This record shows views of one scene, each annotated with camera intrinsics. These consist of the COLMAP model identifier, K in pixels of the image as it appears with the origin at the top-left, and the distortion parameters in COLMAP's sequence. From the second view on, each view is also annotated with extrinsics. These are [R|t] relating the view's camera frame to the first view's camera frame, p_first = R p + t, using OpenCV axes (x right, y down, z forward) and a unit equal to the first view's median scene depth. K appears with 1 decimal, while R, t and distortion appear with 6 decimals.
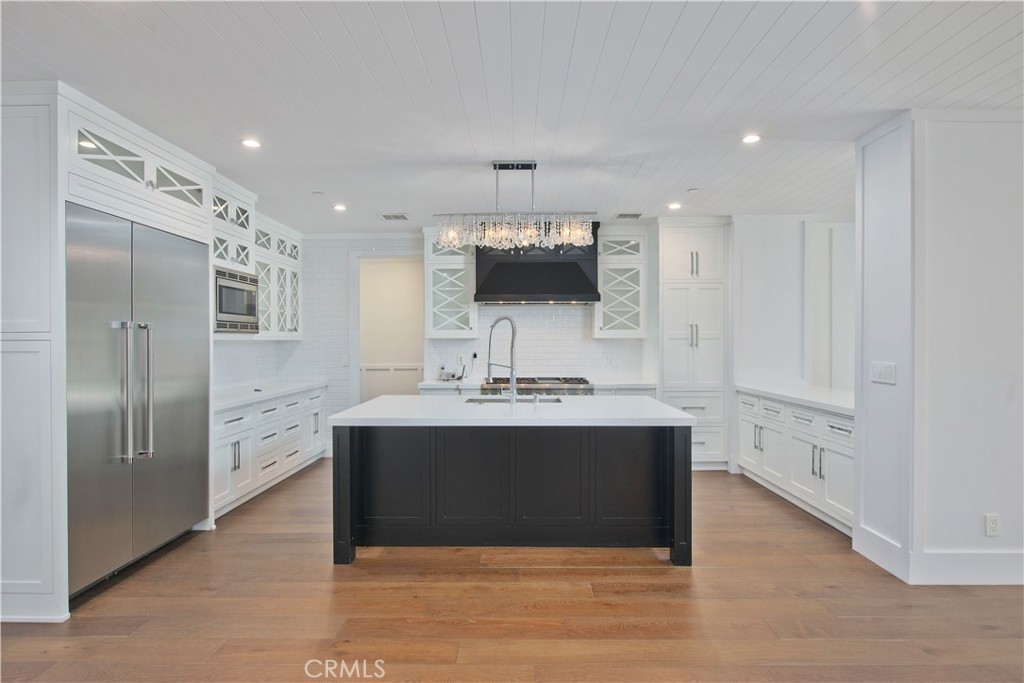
lens RADIAL K [[497.4, 0, 517.1], [0, 497.4, 334.9], [0, 0, 1]] dist [-0.014293, -0.001836]
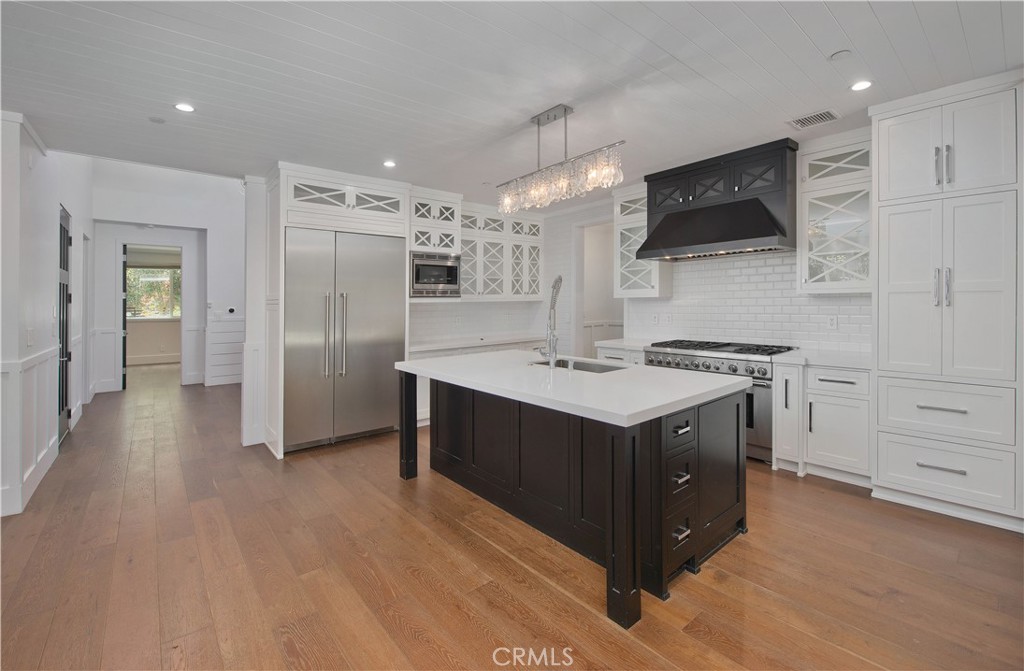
lens RADIAL K [[441.3, 0, 541.2], [0, 441.3, 297.9], [0, 0, 1]] dist [-0.025570, -0.000901]
pose [[0.662936, -0.014171, -0.748542, 0.463970], [0.022874, 0.999737, 0.001332, 0.002382], [0.748326, -0.018005, 0.663086, 0.330860]]
